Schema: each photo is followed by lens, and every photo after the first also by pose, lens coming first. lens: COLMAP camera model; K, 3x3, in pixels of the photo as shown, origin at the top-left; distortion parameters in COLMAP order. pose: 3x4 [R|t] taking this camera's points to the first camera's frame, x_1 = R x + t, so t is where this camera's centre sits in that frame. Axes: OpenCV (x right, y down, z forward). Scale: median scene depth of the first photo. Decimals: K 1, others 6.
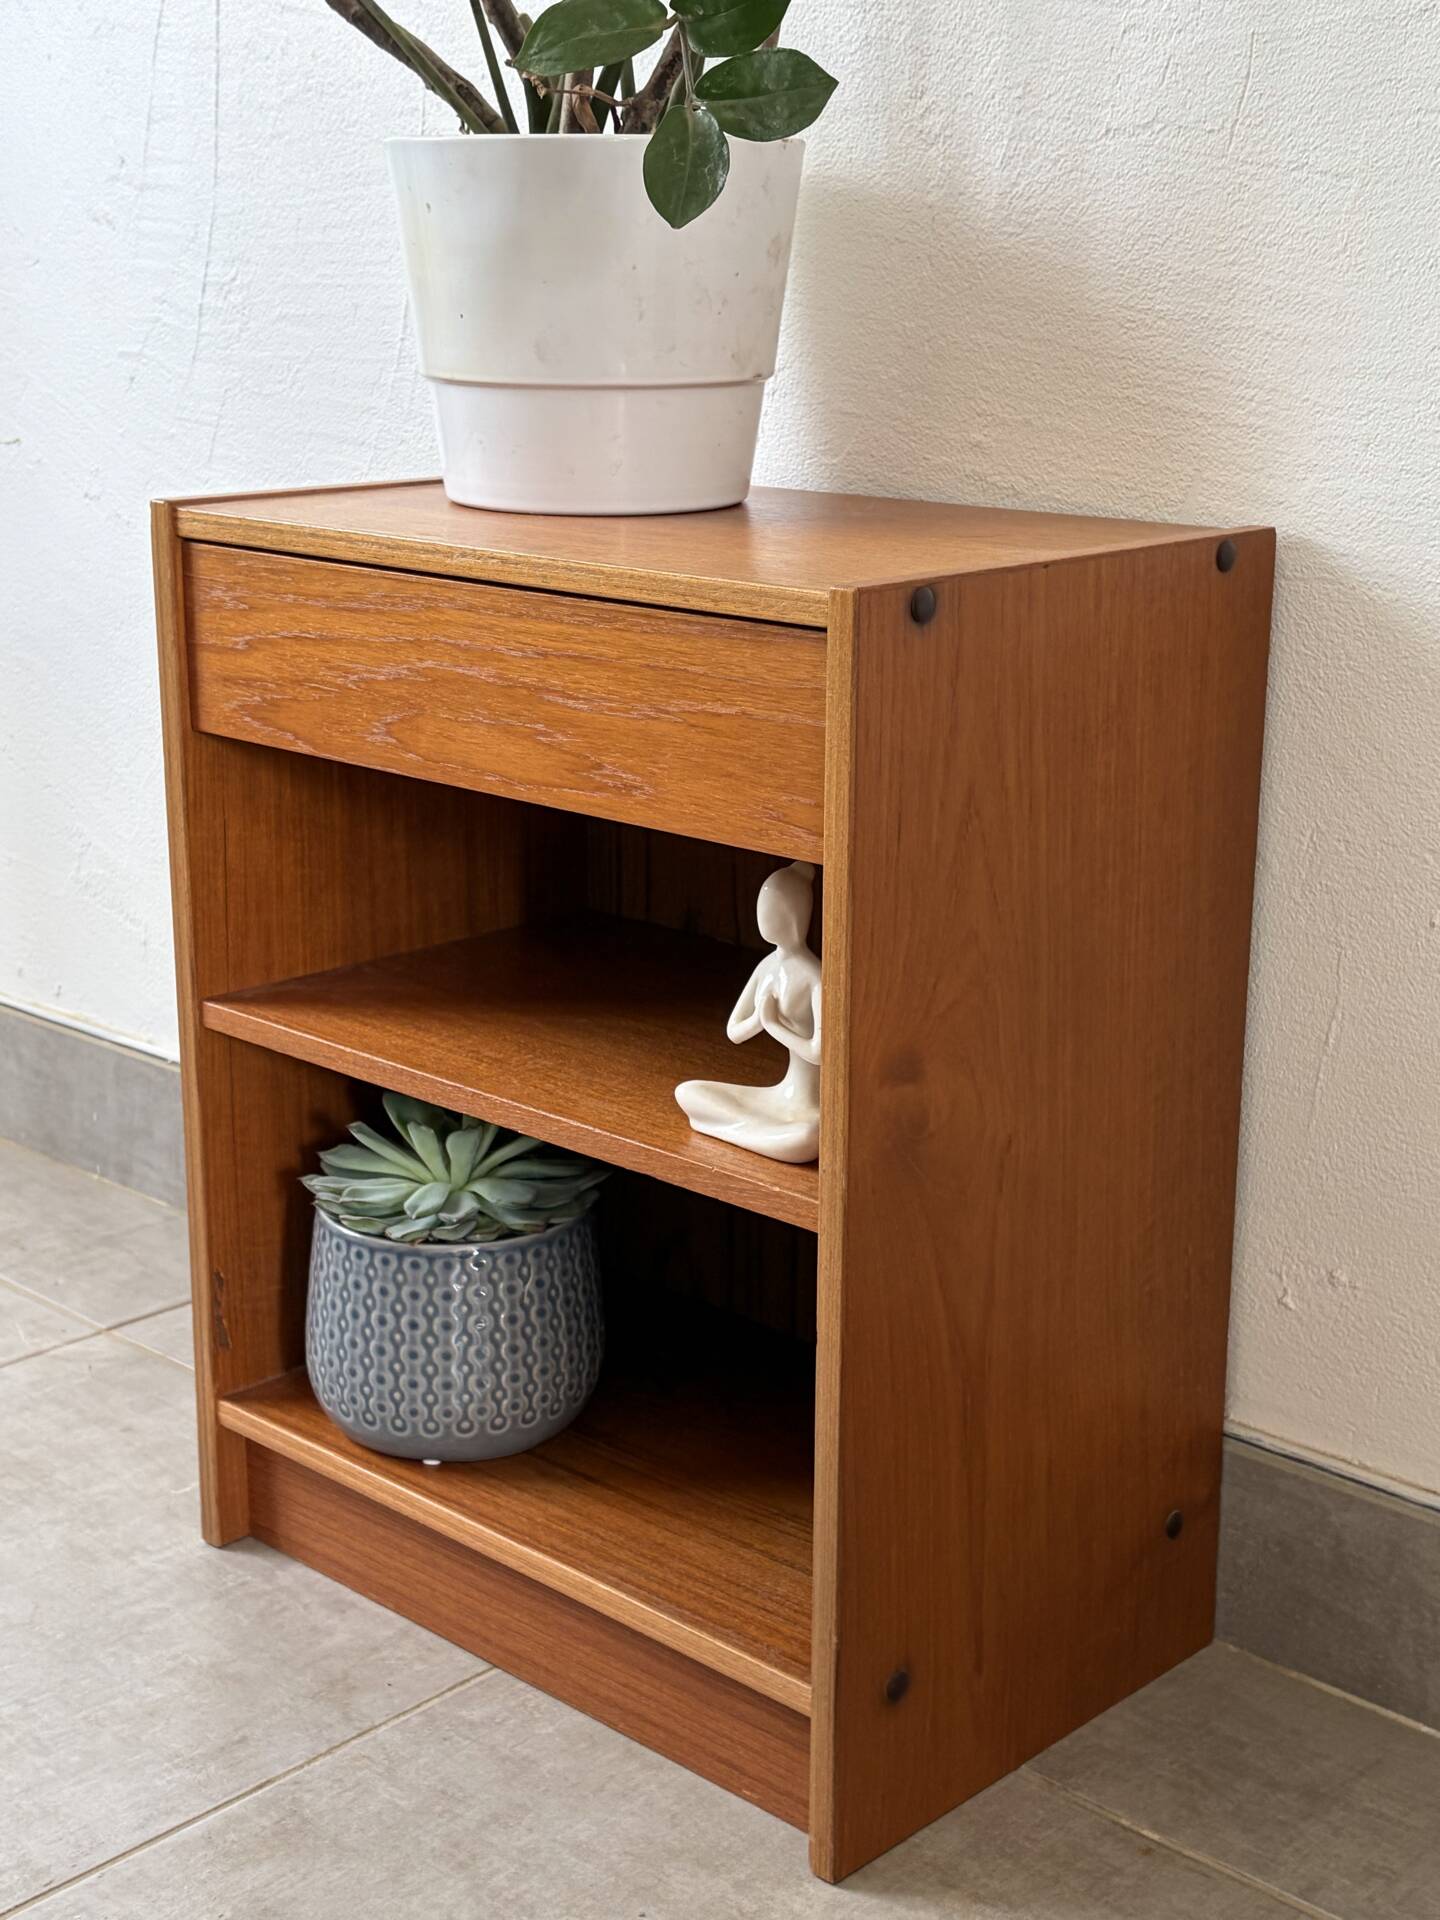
lens RADIAL K [[2731.0, 0, 701.0], [0, 2731.0, 967.2], [0, 0, 1]] dist [0.069774, 0.000000]
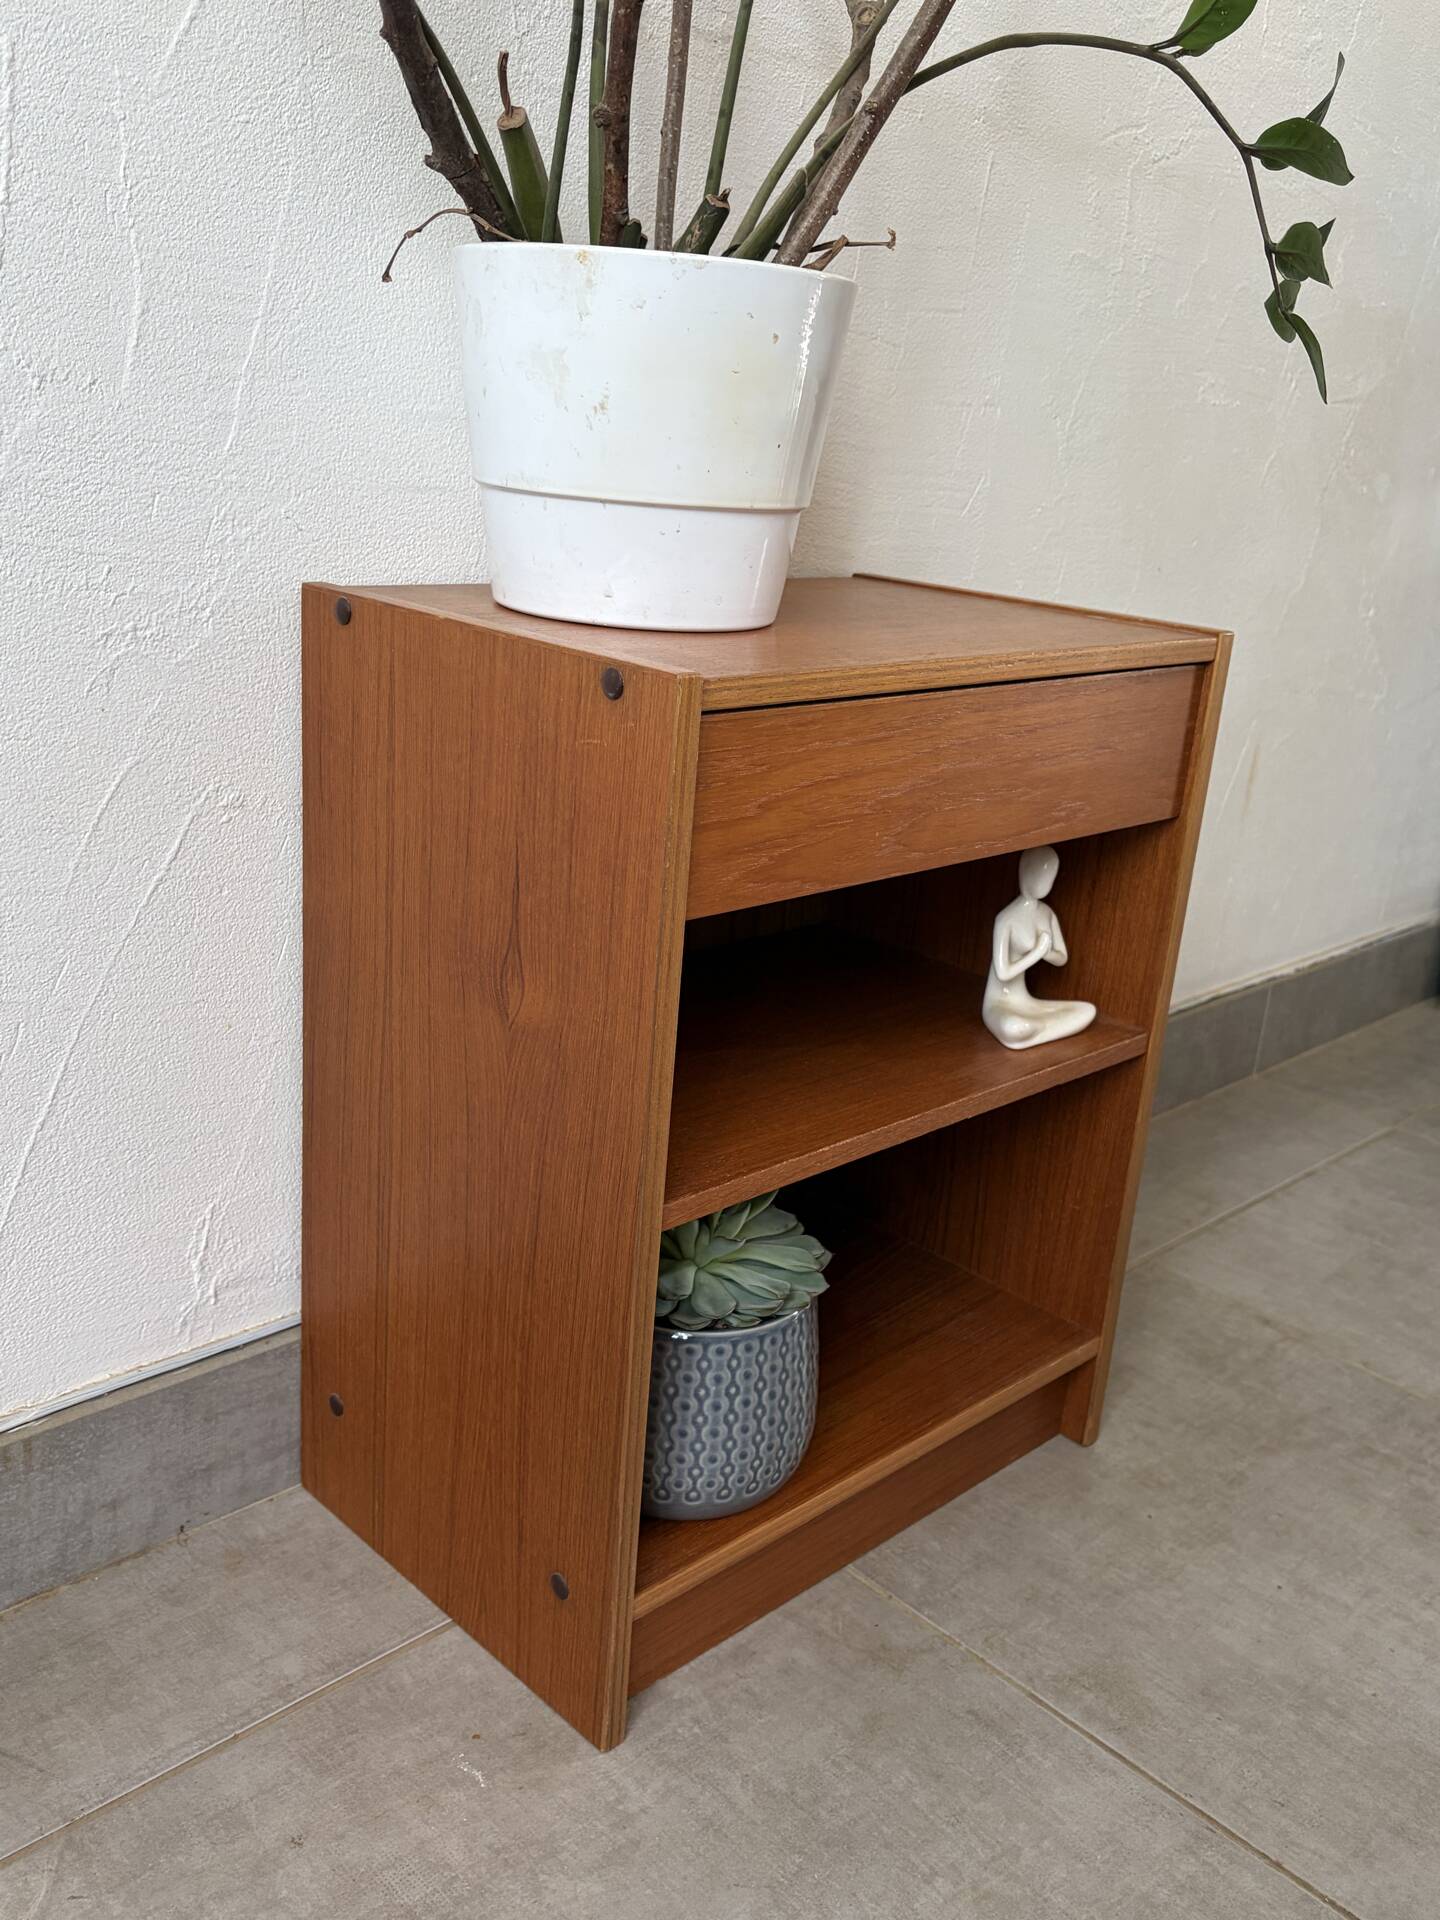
lens RADIAL K [[1713.9, 0, 711.6], [0, 1713.9, 970.9], [0, 0, 1]] dist [0.014039, 0.005025]
pose [[0.030363, -0.319070, 0.947245, -0.743764], [0.191031, 0.932065, 0.307834, -0.250249], [-0.981114, 0.171606, 0.089253, 0.973915]]
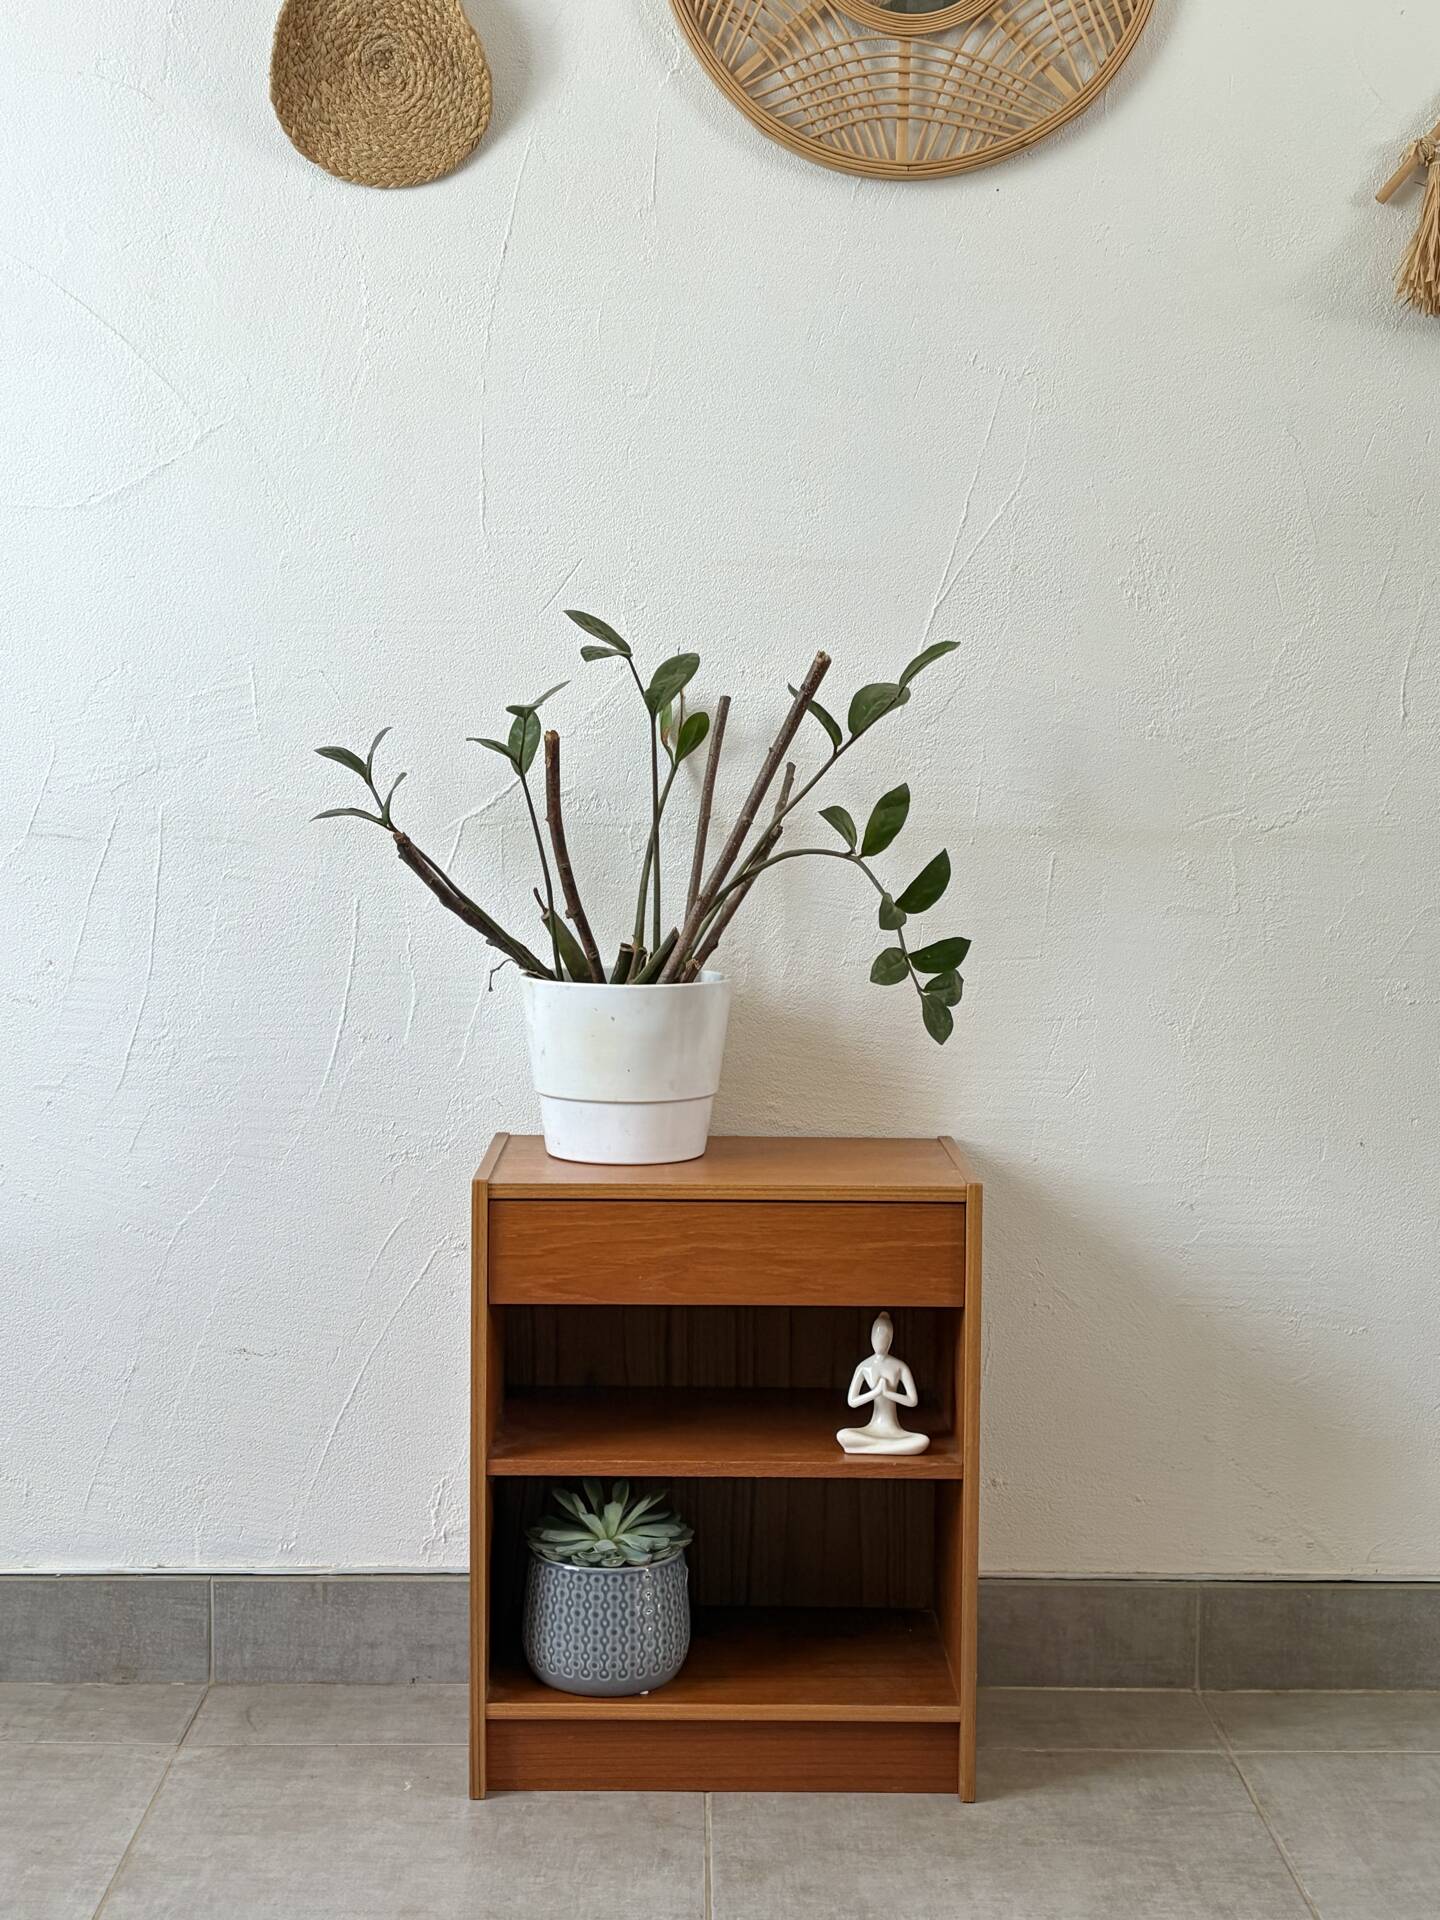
lens RADIAL K [[2731.0, 0, 703.4], [0, 2731.0, 936.4], [0, 0, 1]] dist [0.069774, 0.000000]
pose [[0.717318, -0.048680, 0.695044, -1.361844], [0.179472, 0.976804, -0.116809, -0.090580], [-0.673235, 0.208531, 0.709415, -0.427808]]
